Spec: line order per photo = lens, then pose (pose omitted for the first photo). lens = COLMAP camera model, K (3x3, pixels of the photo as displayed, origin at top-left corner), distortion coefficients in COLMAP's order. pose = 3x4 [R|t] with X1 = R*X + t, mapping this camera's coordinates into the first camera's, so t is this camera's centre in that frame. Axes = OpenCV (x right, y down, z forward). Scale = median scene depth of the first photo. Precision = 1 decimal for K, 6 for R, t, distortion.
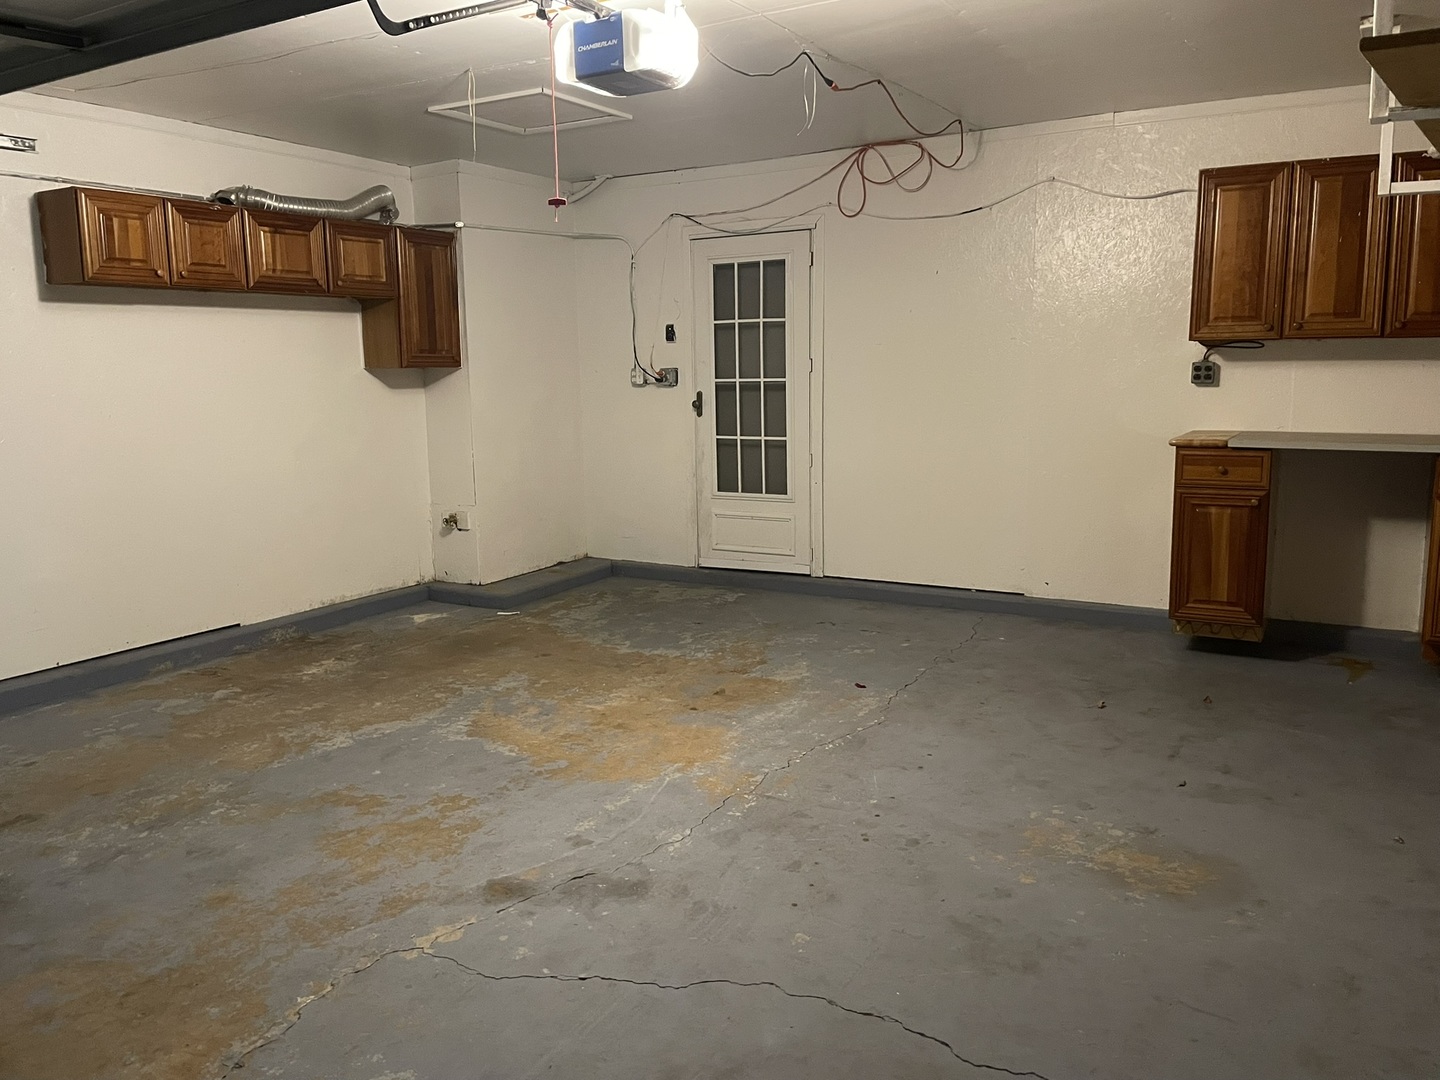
lens RADIAL K [[1082.3, 0, 720.0], [0, 1082.3, 540.0], [0, 0, 1]] dist [0.093559, -0.134110]
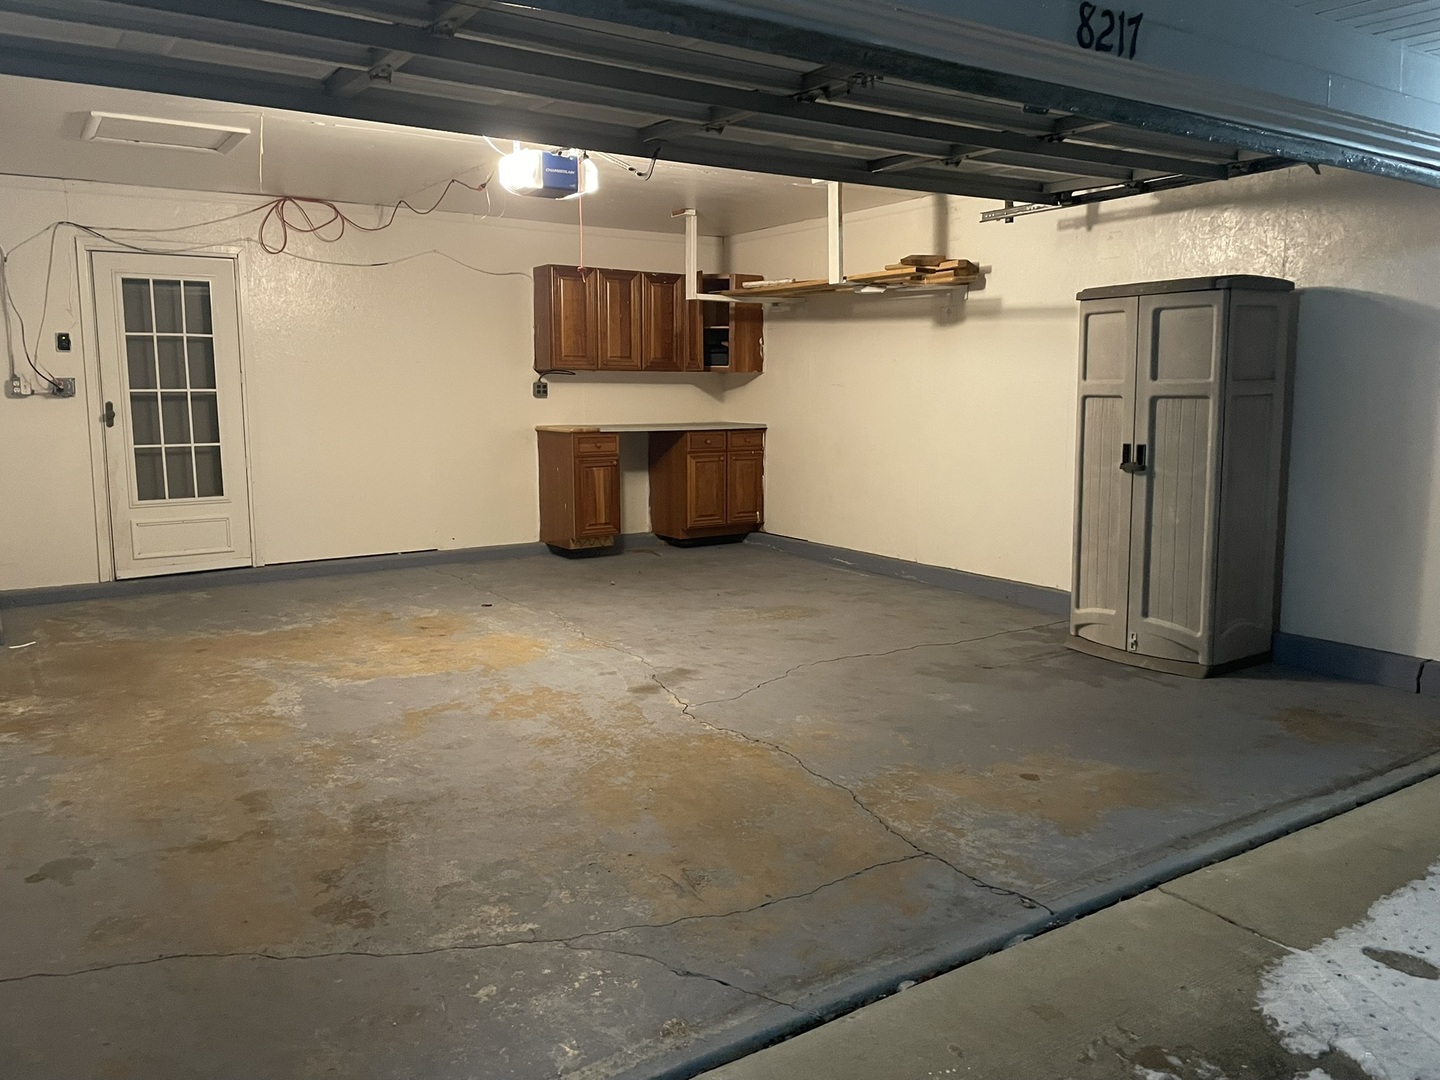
lens RADIAL K [[1082.3, 0, 720.0], [0, 1082.3, 540.0], [0, 0, 1]] dist [0.093559, -0.134110]
pose [[0.442395, -0.112362, 0.889753, -0.808244], [0.138110, 0.988821, 0.056203, 0.010563], [-0.886122, 0.098020, 0.452968, 0.070593]]
